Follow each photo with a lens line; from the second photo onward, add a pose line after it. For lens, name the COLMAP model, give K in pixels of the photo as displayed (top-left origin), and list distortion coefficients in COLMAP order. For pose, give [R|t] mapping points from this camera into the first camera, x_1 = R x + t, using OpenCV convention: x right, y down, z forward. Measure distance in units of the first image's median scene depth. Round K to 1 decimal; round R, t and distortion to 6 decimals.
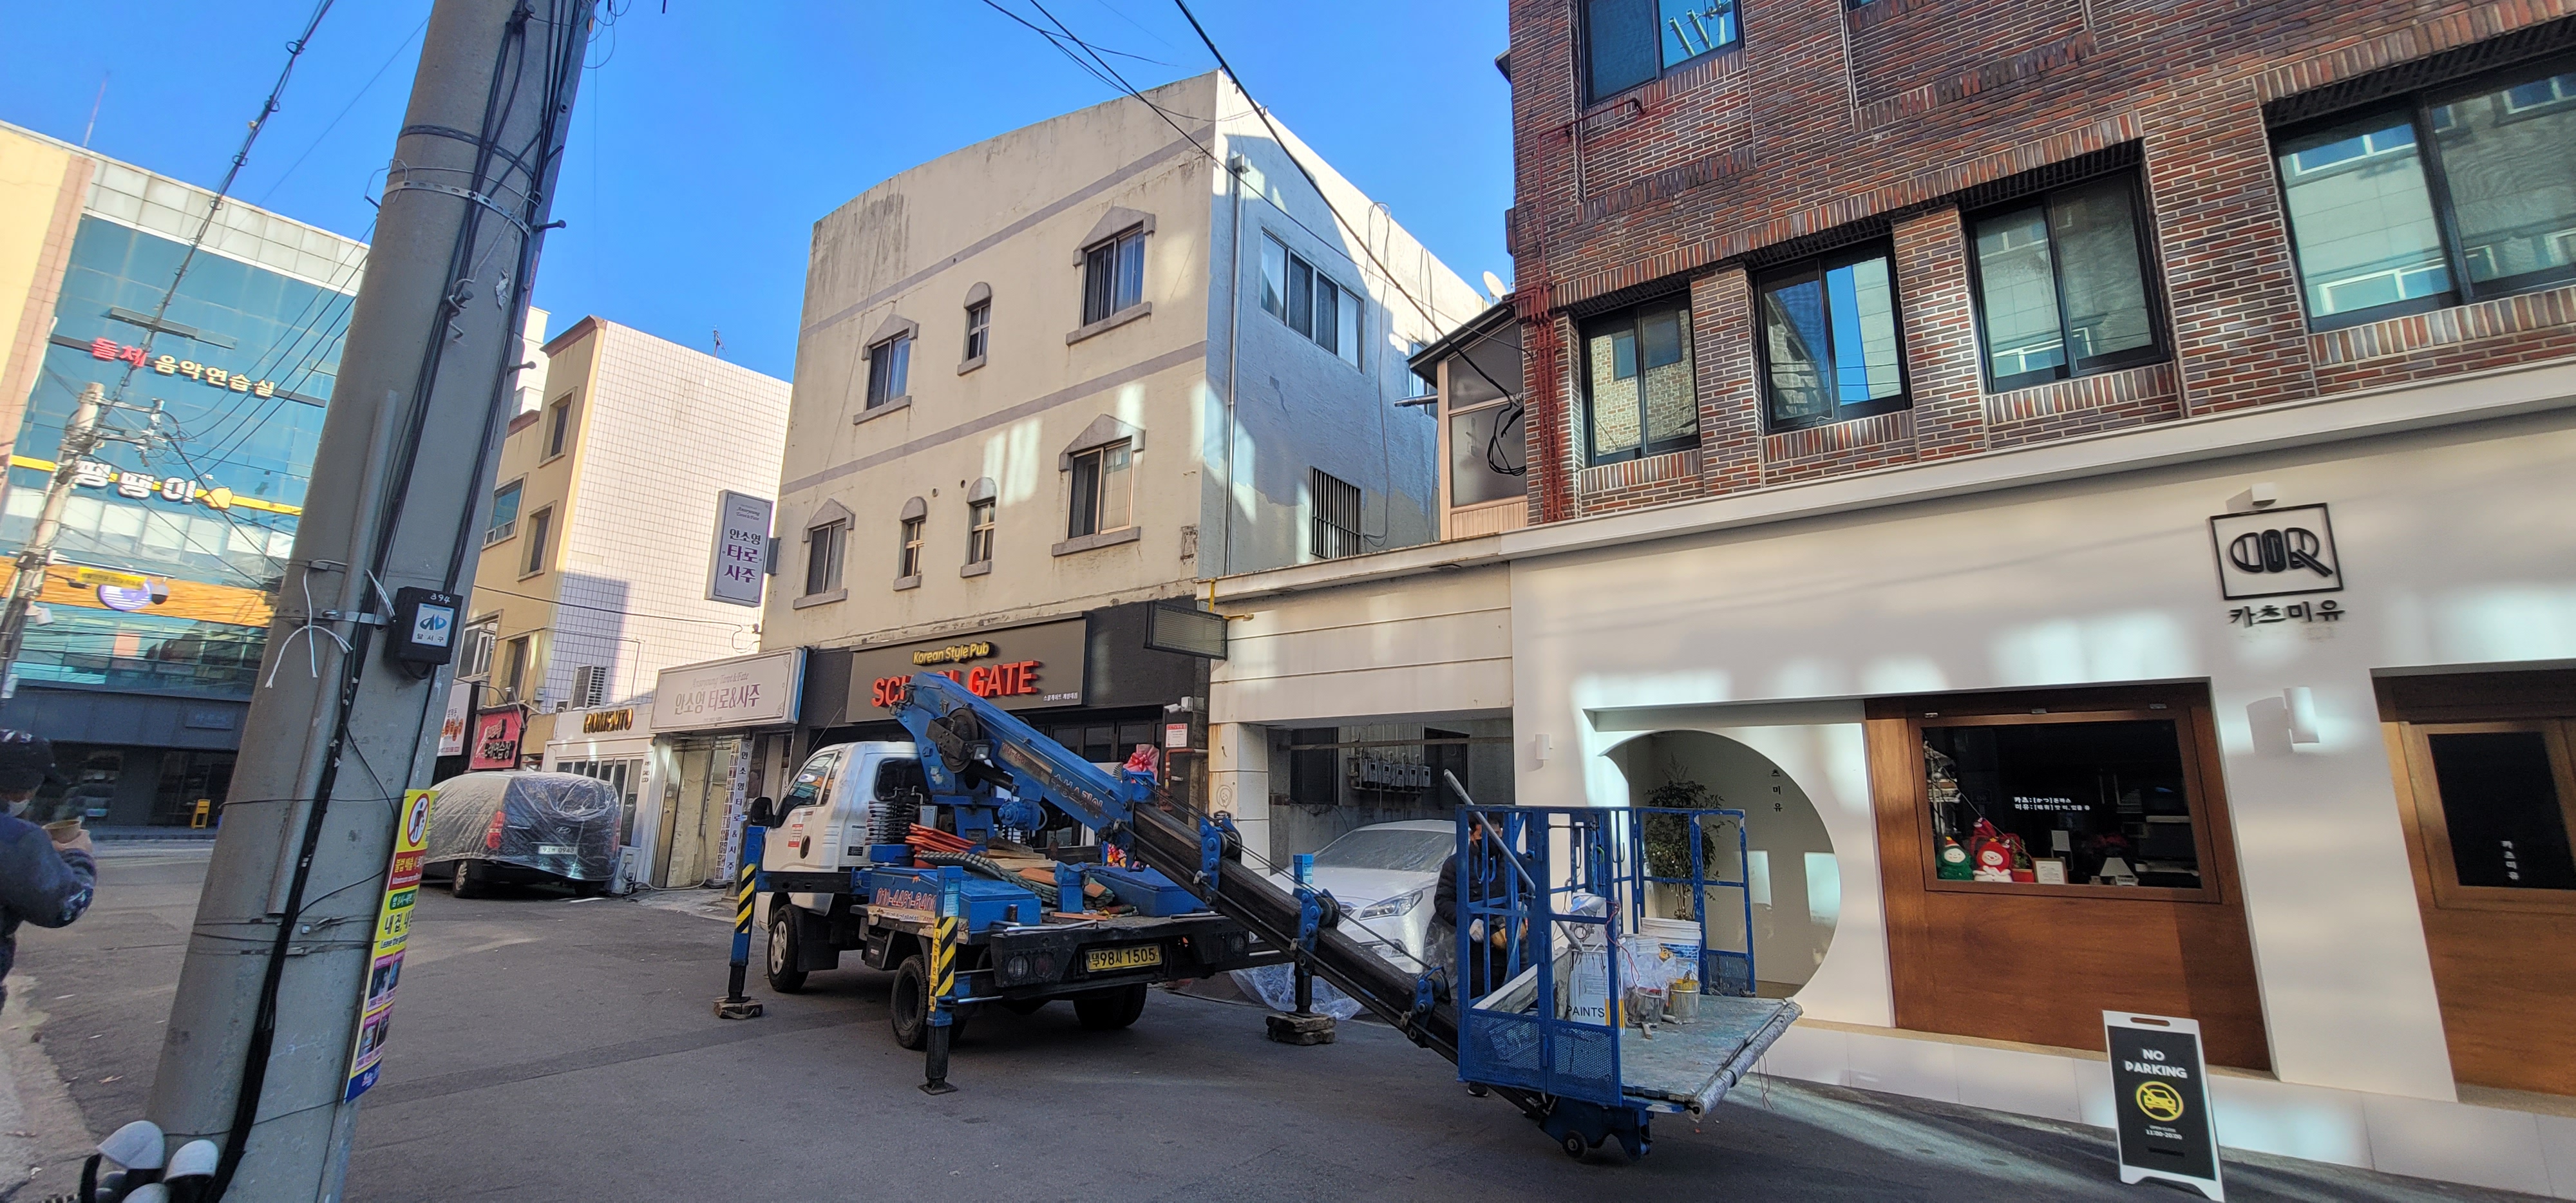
lens RADIAL K [[1057.9, 0, 1302.0], [0, 1057.9, 599.3], [0, 0, 1]] dist [-0.014927, 0.005873]
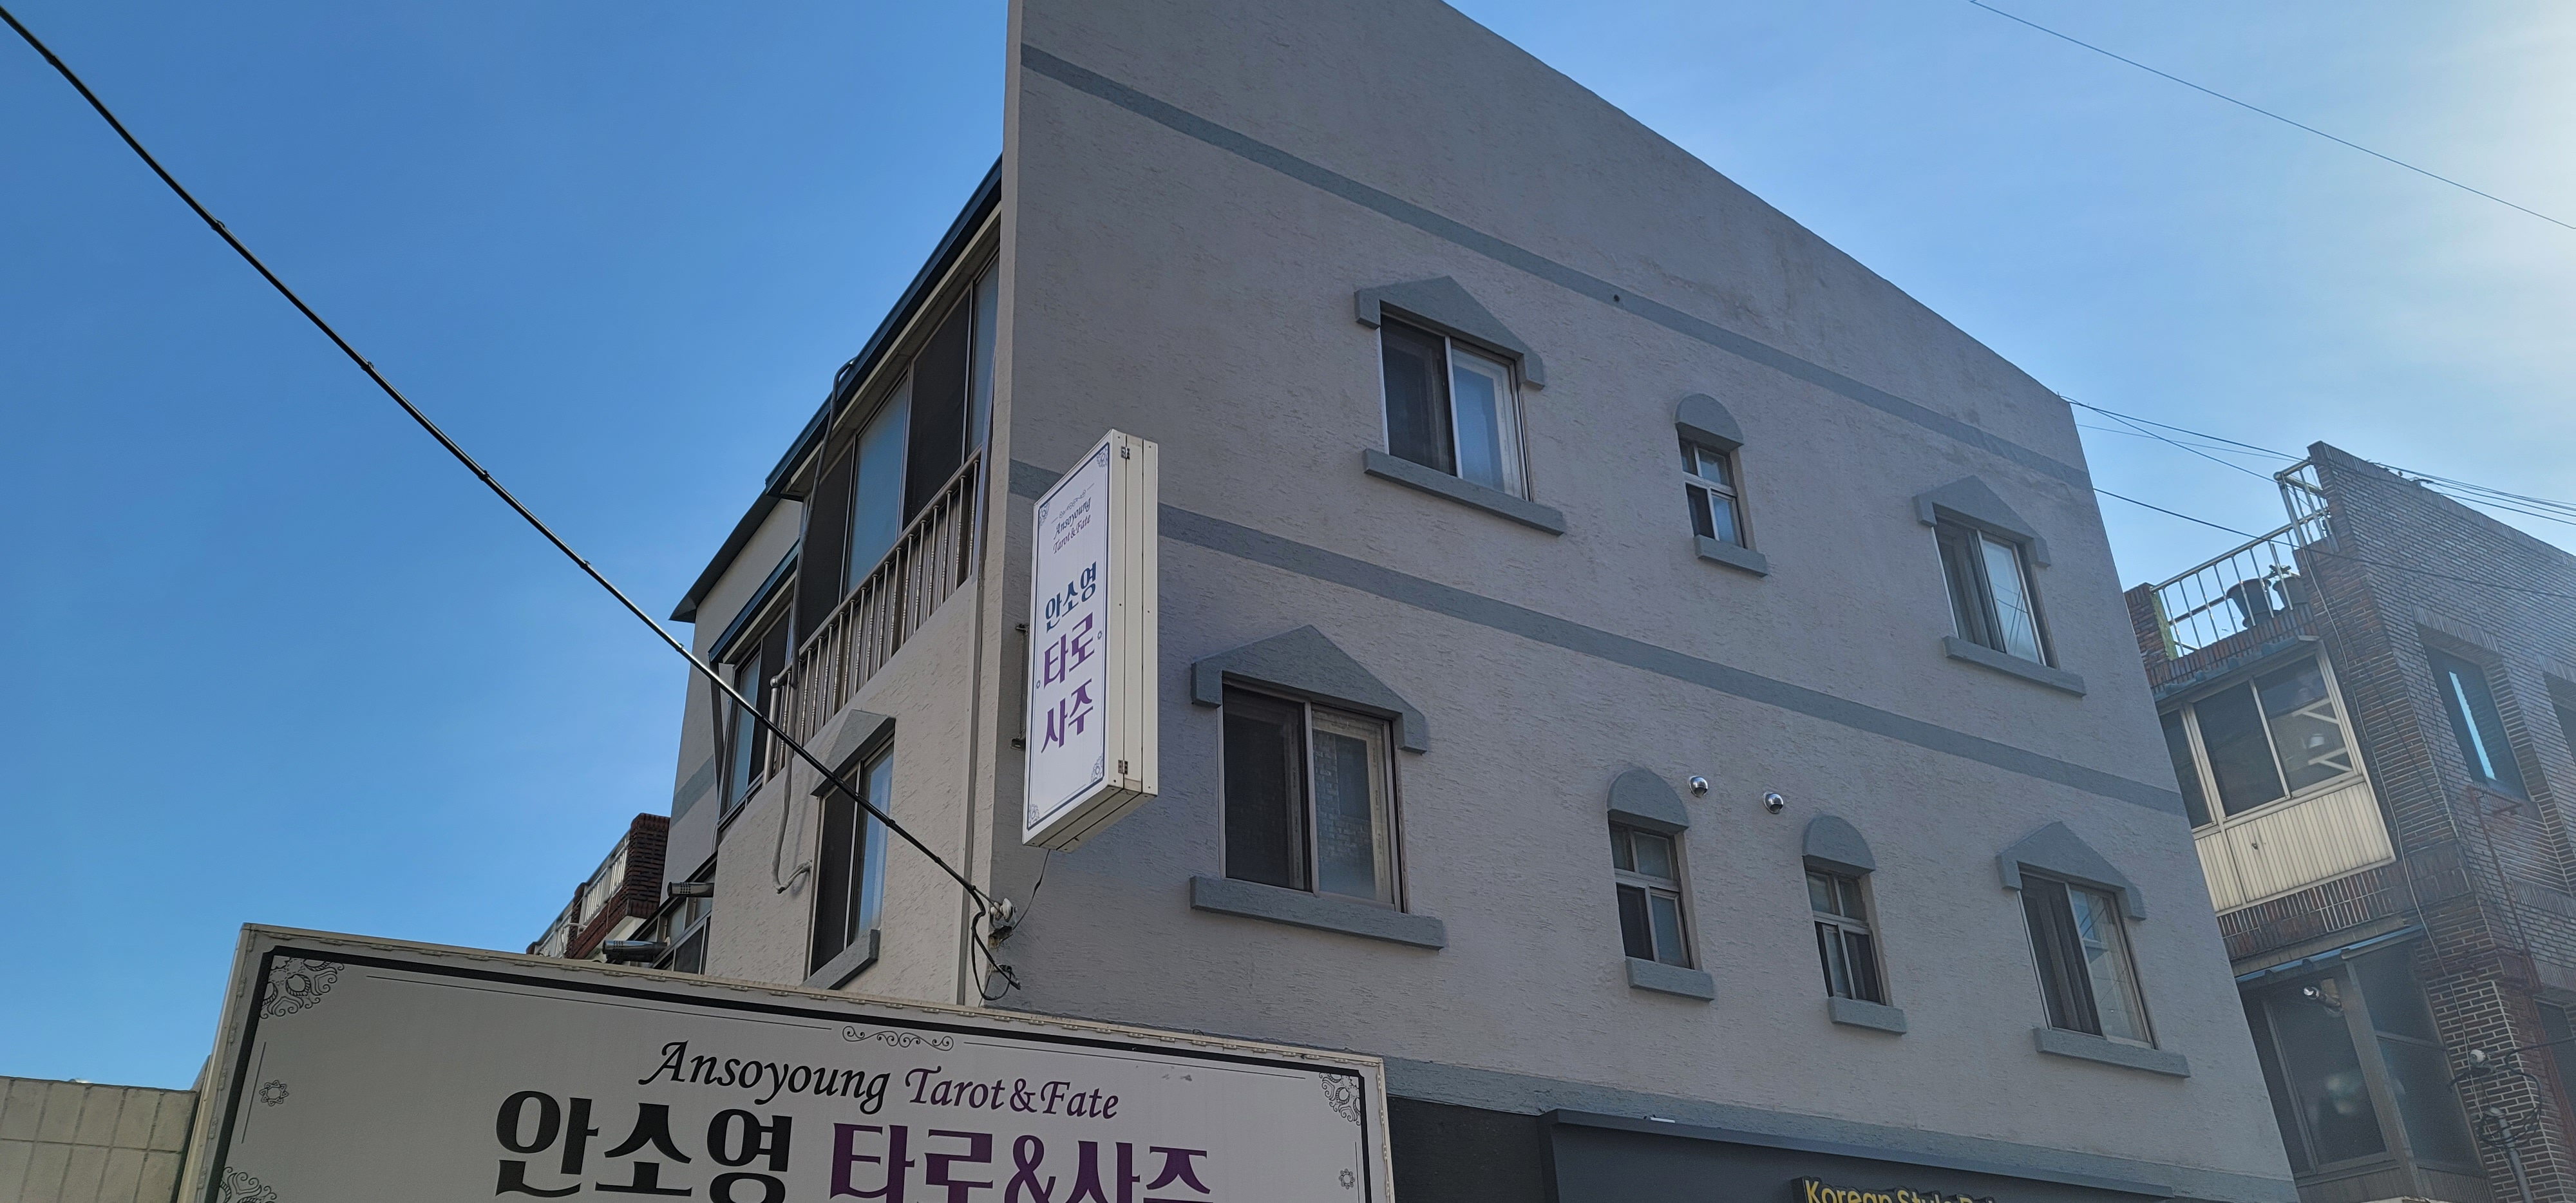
lens RADIAL K [[1898.8, 0, 1271.8], [0, 1898.8, 638.7], [0, 0, 1]] dist [0.072982, -0.100666]
pose [[0.348442, 0.405797, 0.844936, -1.170160], [-0.137815, 0.913811, -0.382042, 0.173413], [-0.927144, 0.016675, 0.374335, 0.947246]]
